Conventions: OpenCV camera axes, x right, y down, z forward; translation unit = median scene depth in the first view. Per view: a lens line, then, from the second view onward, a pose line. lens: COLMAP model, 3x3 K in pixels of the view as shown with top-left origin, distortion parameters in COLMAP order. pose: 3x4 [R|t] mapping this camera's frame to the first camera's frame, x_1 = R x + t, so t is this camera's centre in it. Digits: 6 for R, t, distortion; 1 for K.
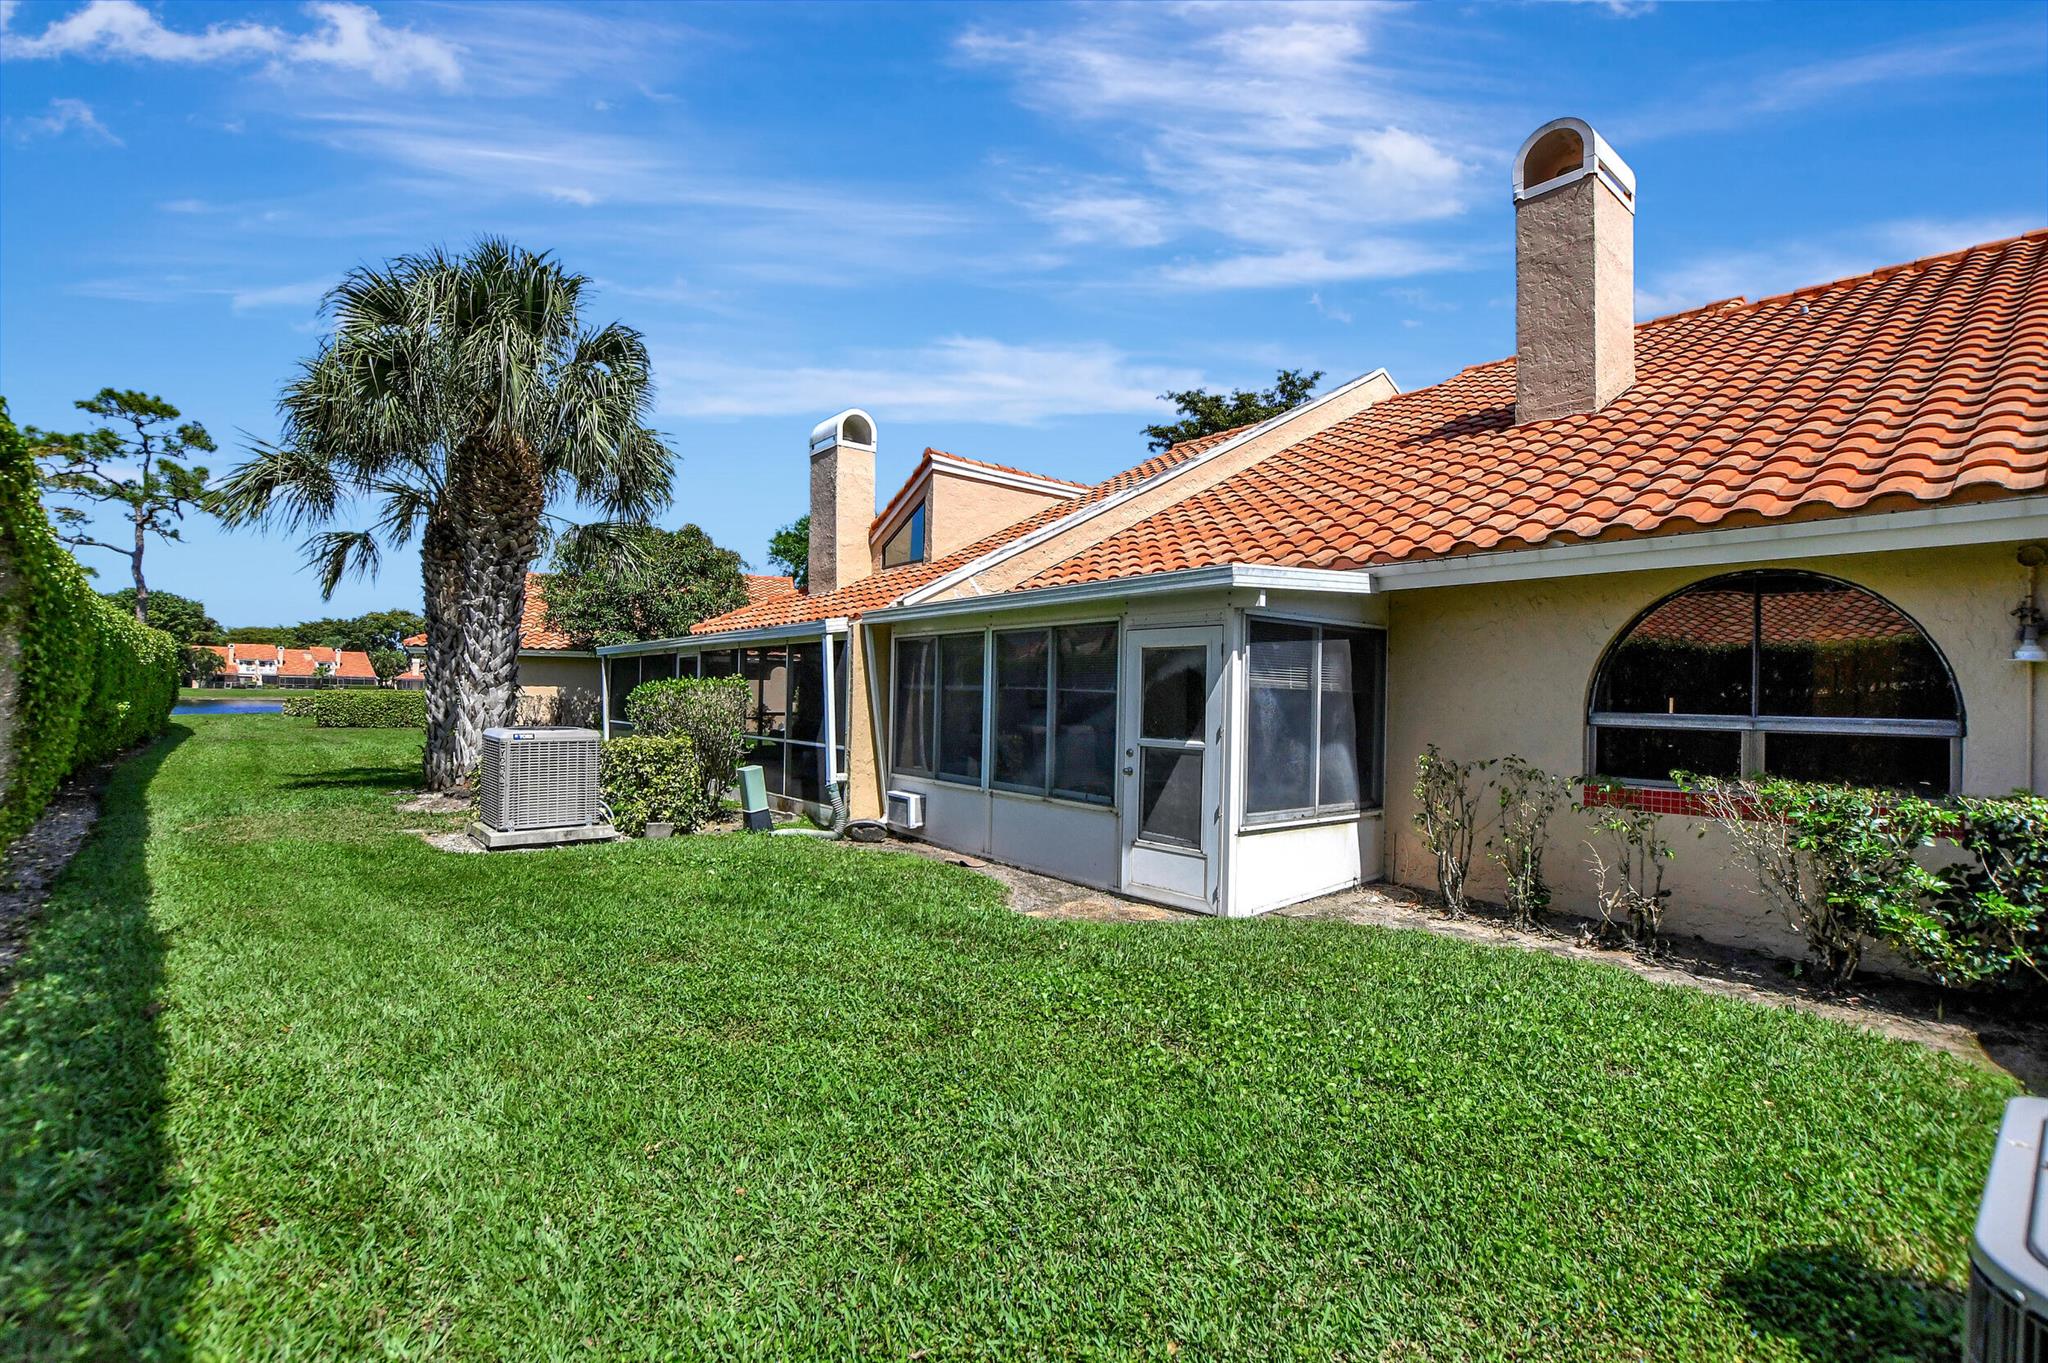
lens RADIAL K [[886.4, 0, 1024.0], [0, 886.4, 681.5], [0, 0, 1]] dist [-0.020551, 0.000152]
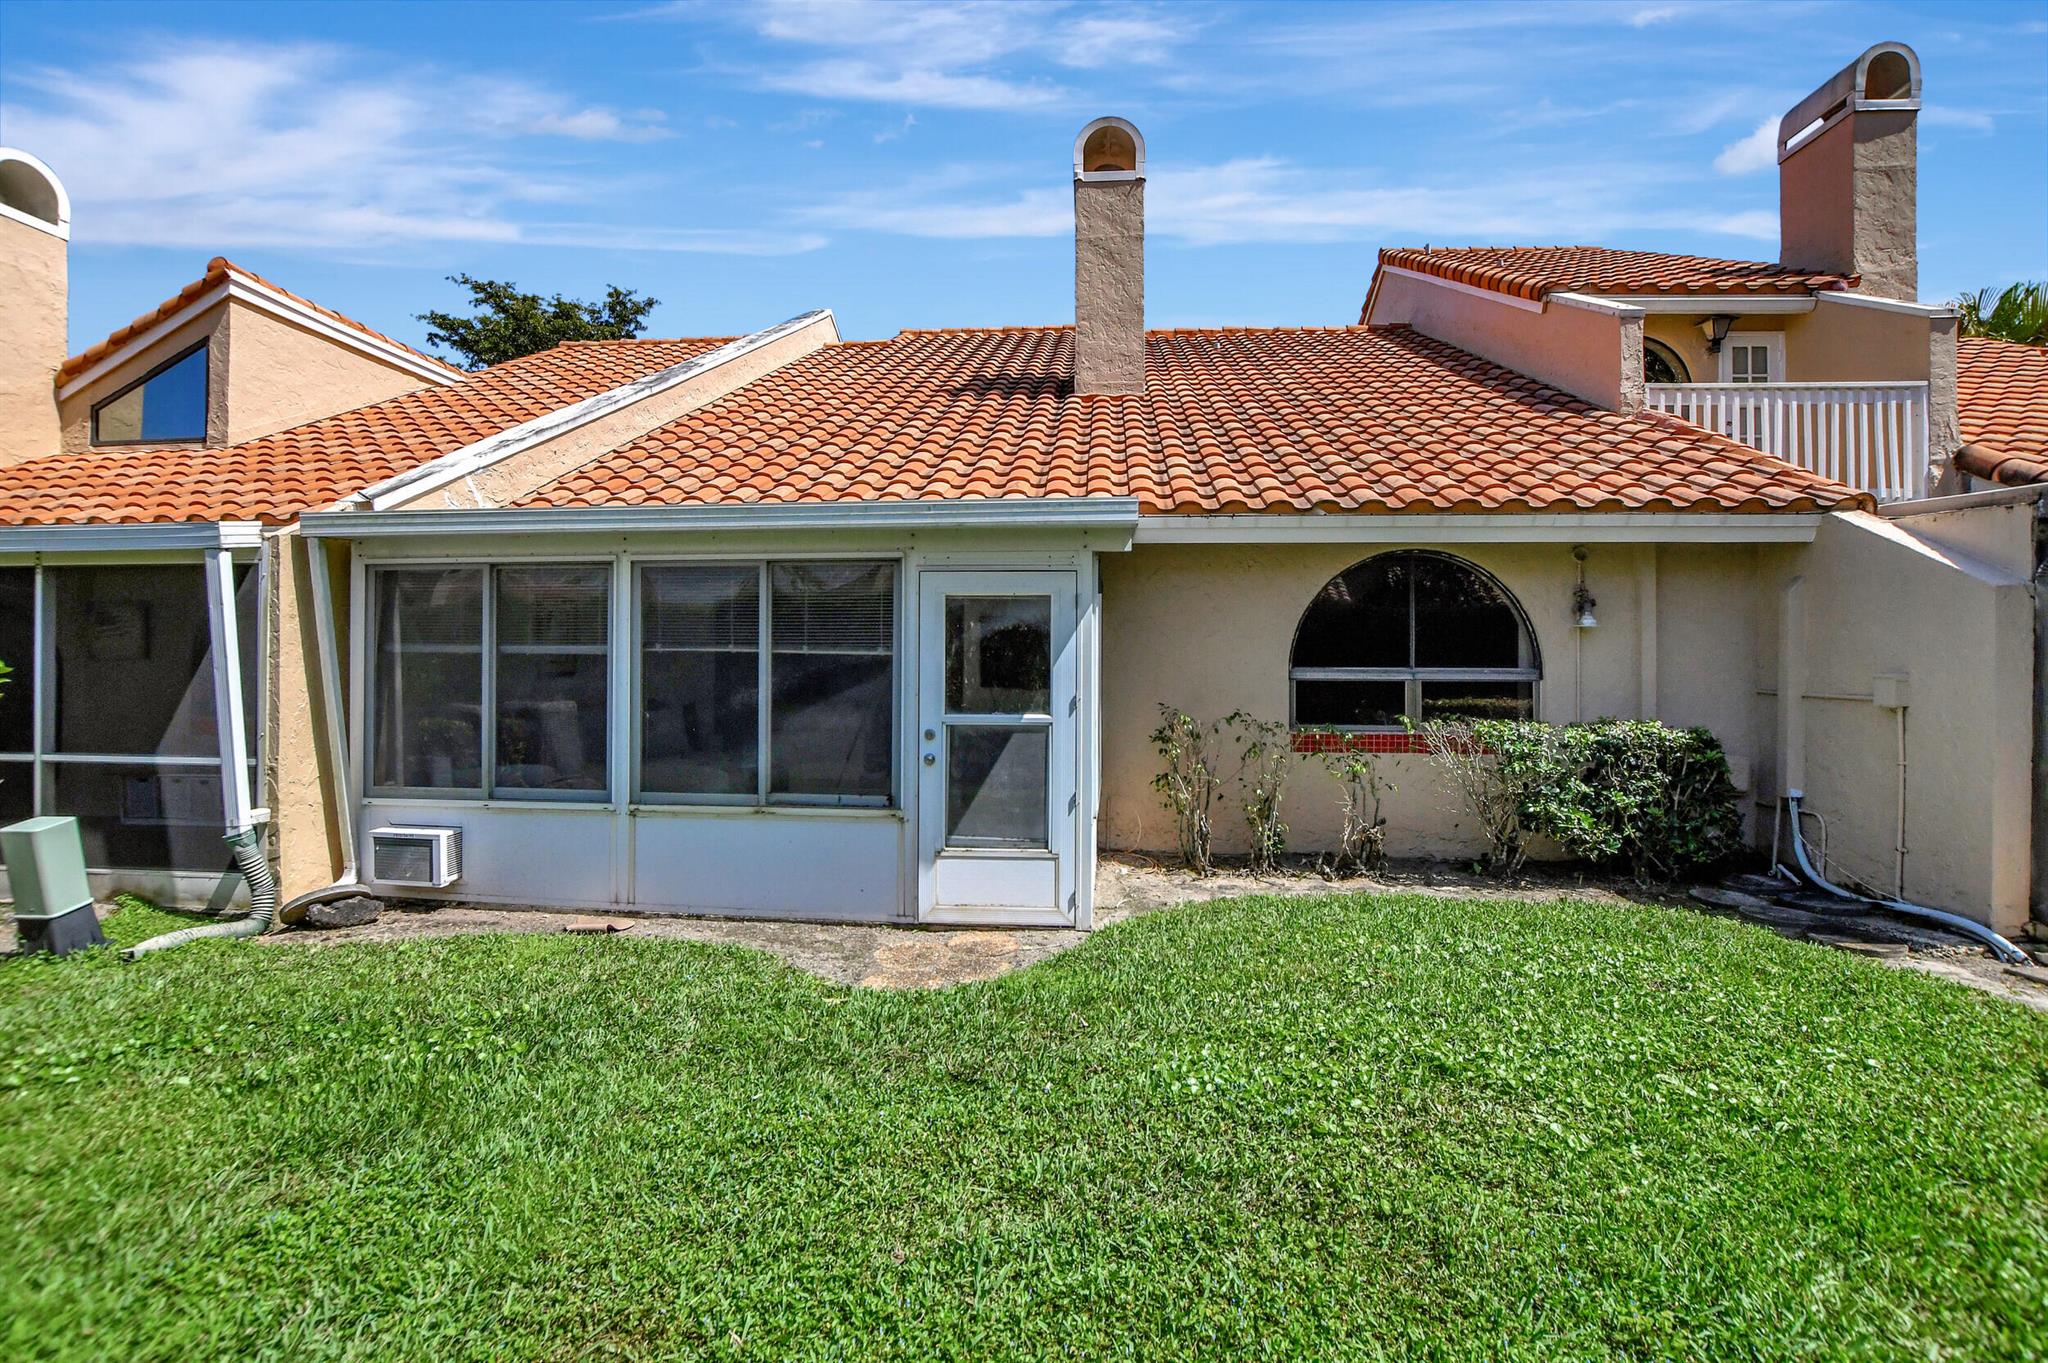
lens RADIAL K [[909.6, 0, 982.6], [0, 909.6, 653.8], [0, 0, 1]] dist [-0.023653, 0.000249]
pose [[0.704978, -0.012039, 0.709127, -0.299410], [-0.000231, 0.999852, 0.017205, -0.001227], [-0.709230, -0.012293, 0.704870, 0.321904]]
